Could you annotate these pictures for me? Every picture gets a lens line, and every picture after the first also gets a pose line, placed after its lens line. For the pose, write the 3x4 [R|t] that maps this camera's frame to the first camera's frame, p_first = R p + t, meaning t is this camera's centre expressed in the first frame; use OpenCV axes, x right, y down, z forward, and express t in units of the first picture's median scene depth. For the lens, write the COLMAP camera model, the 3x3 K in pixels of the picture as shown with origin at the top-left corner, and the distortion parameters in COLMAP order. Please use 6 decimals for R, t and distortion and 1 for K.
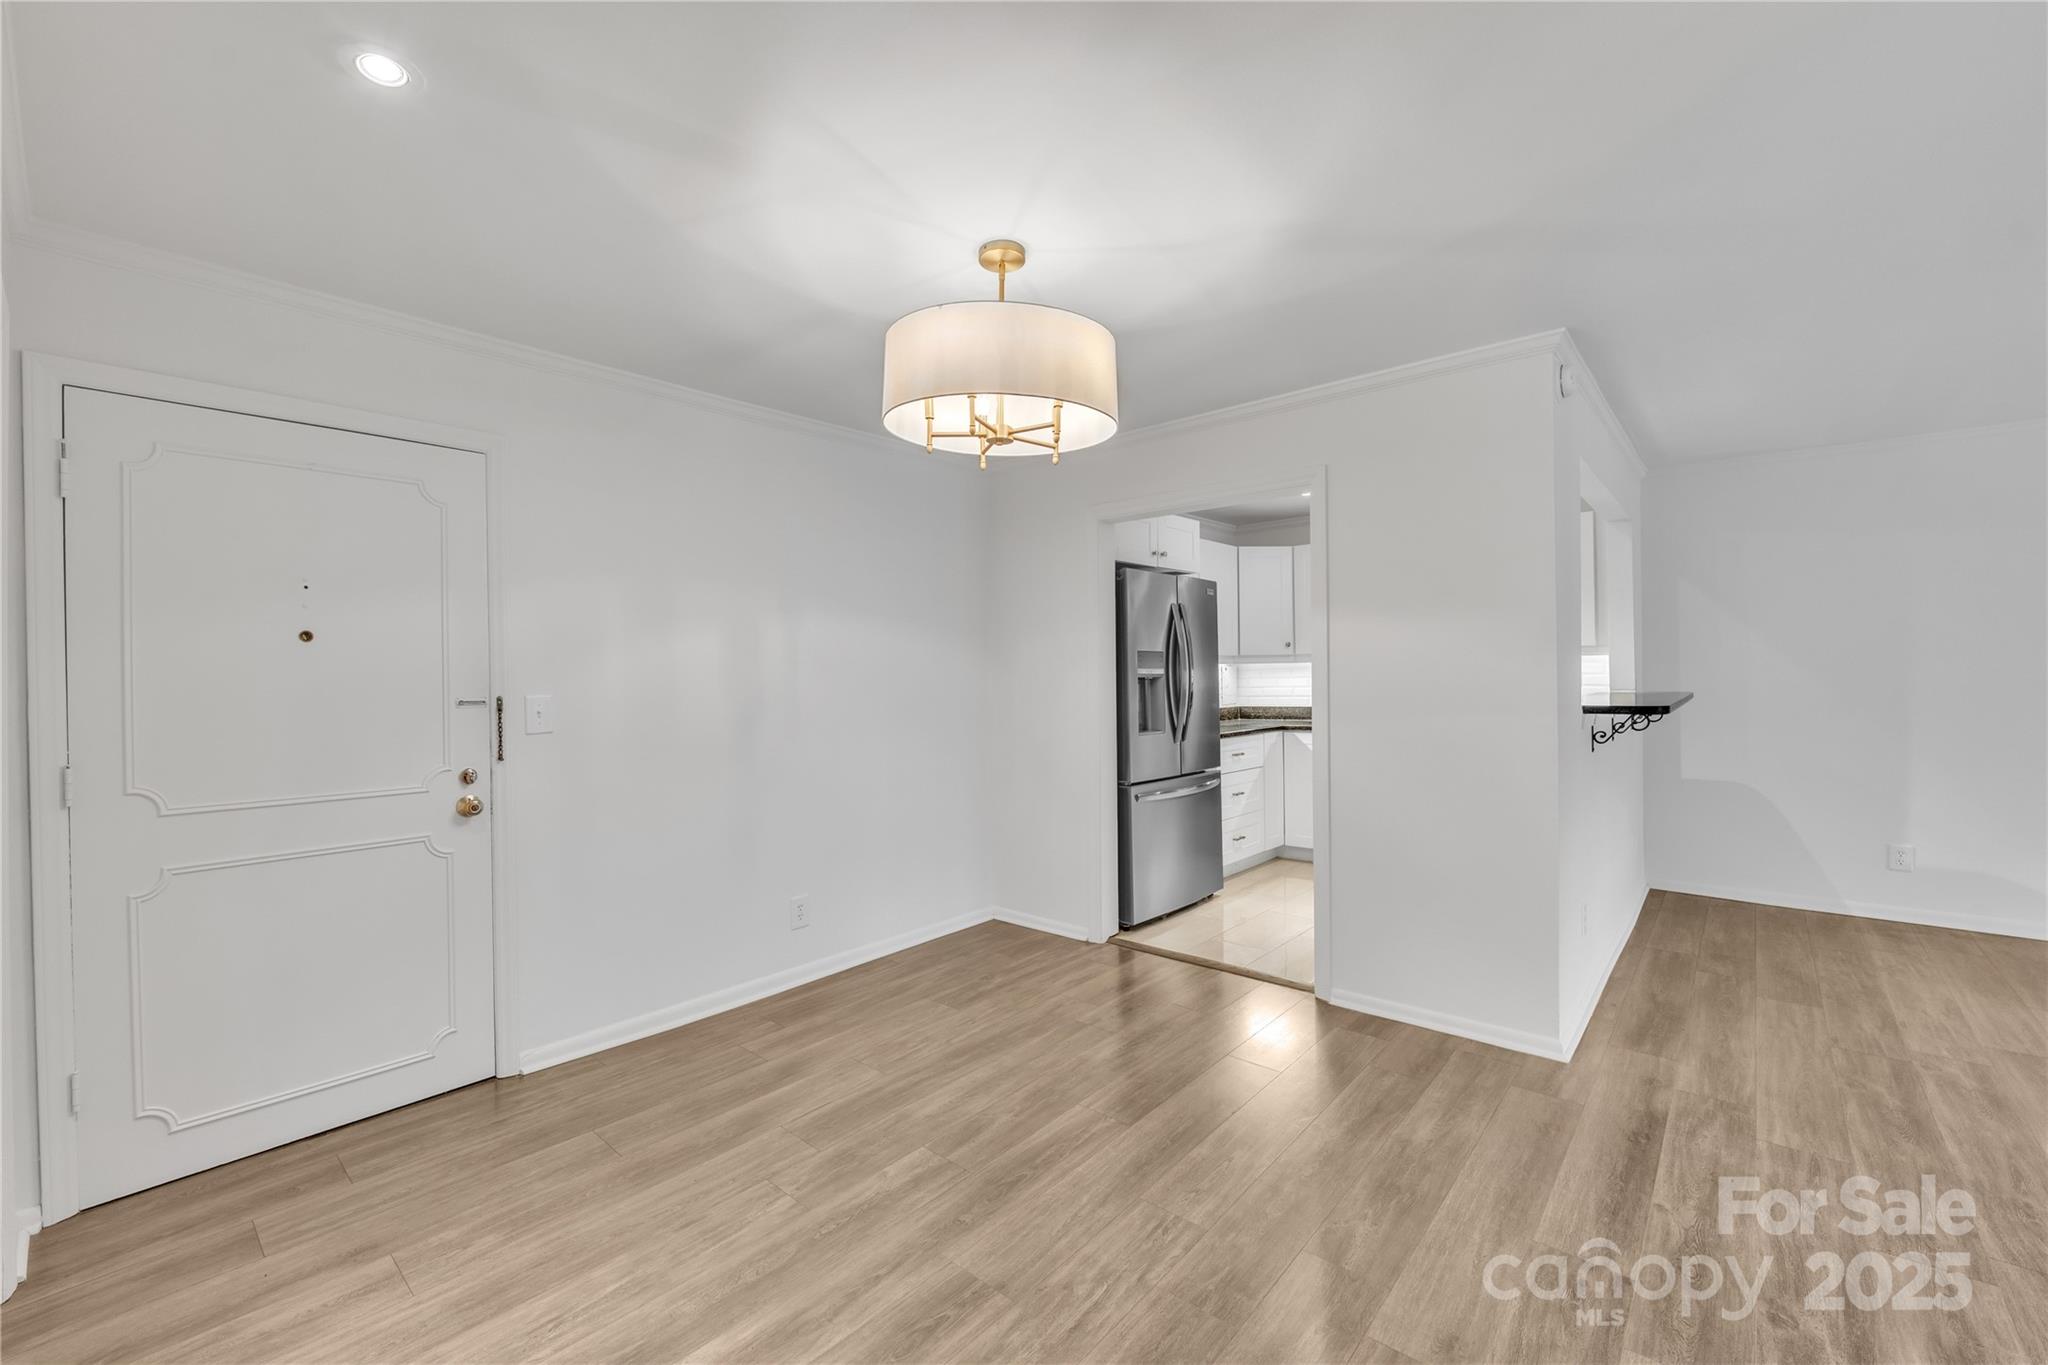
lens RADIAL K [[850.3, 0, 1024.0], [0, 850.3, 682.5], [0, 0, 1]] dist [0.000270, 0.000184]
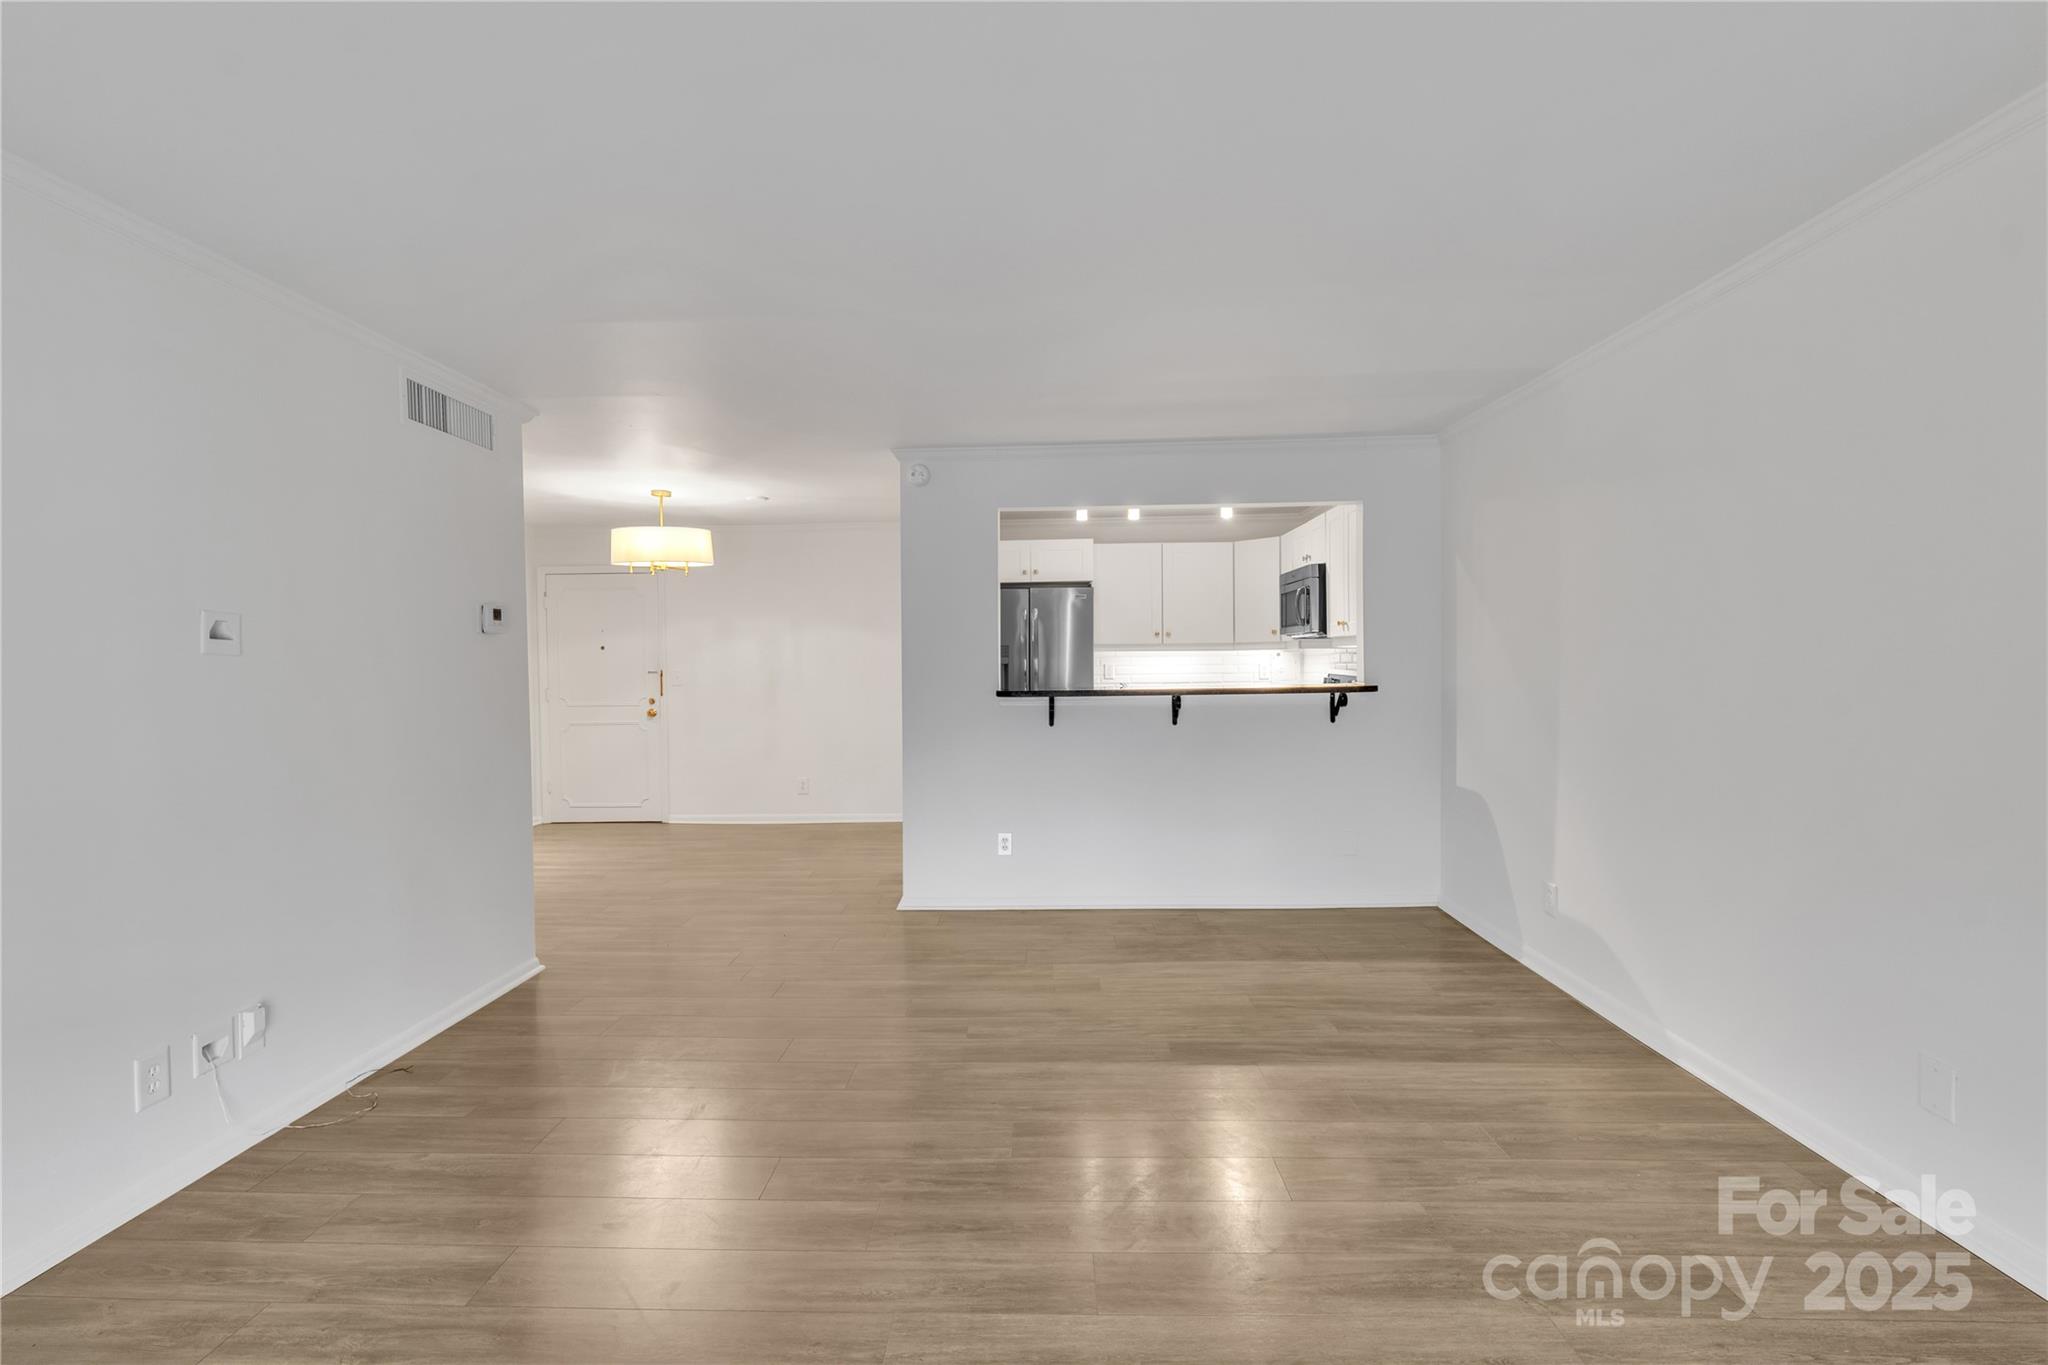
lens RADIAL K [[850.3, 0, 1024.0], [0, 850.3, 682.5], [0, 0, 1]] dist [0.000270, 0.000184]
pose [[0.649088, 0.016287, -0.760539, 1.111101], [-0.006666, 0.999854, 0.015723, 0.004397], [0.760684, -0.005136, 0.649102, 0.106931]]
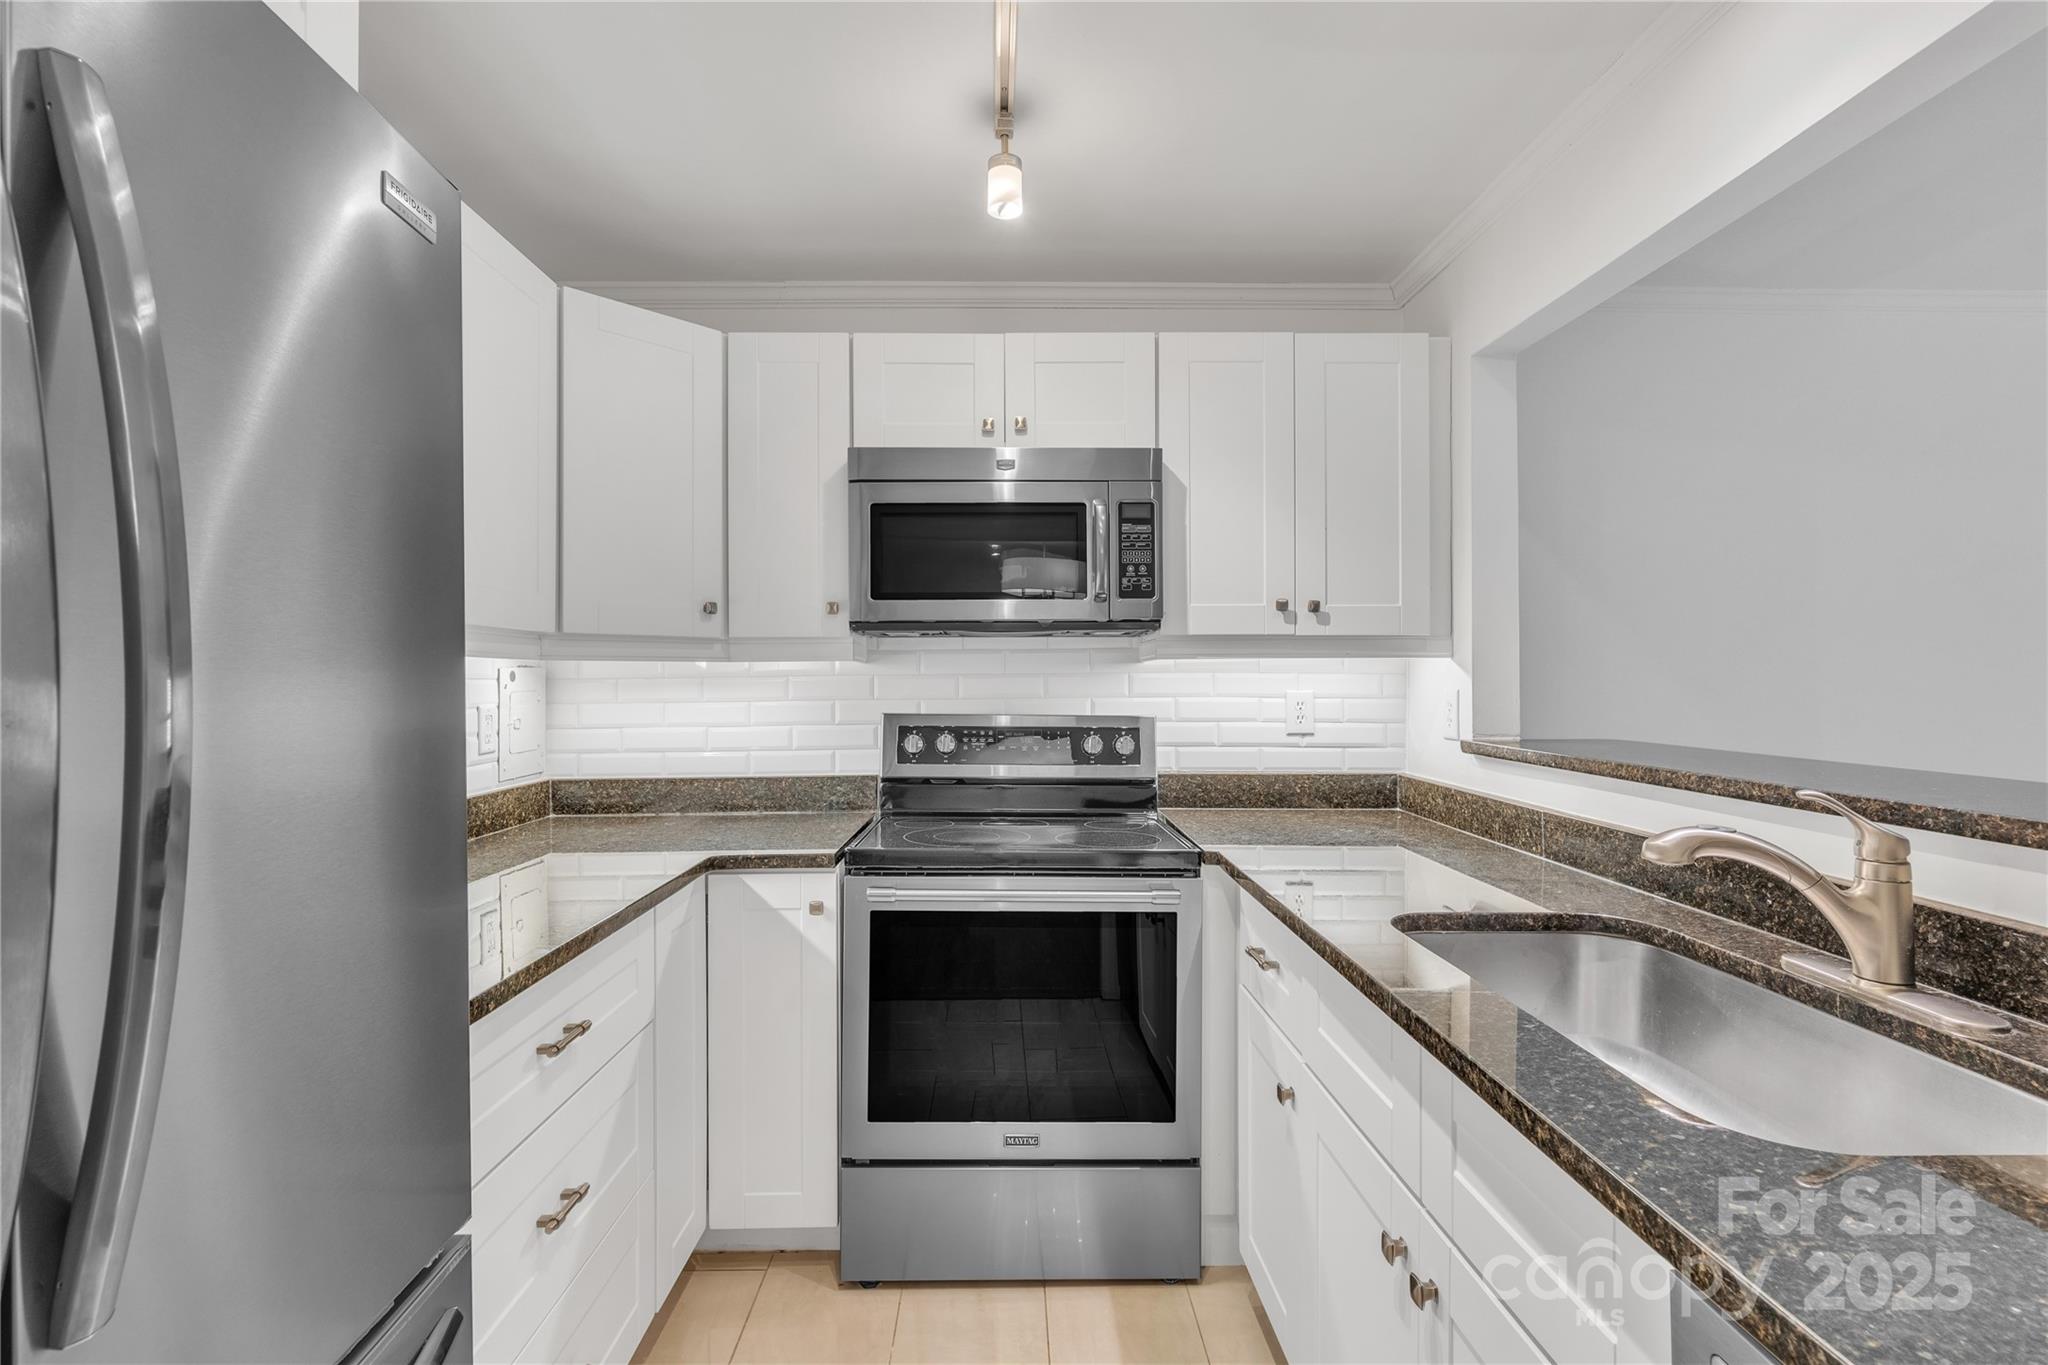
lens RADIAL K [[850.3, 0, 1024.0], [0, 850.3, 682.5], [0, 0, 1]] dist [0.000270, 0.000184]
pose [[0.717965, -0.003677, 0.696069, 0.202945], [0.006536, 0.999978, -0.001459, -0.016374], [-0.696048, 0.005596, 0.717973, 0.833464]]
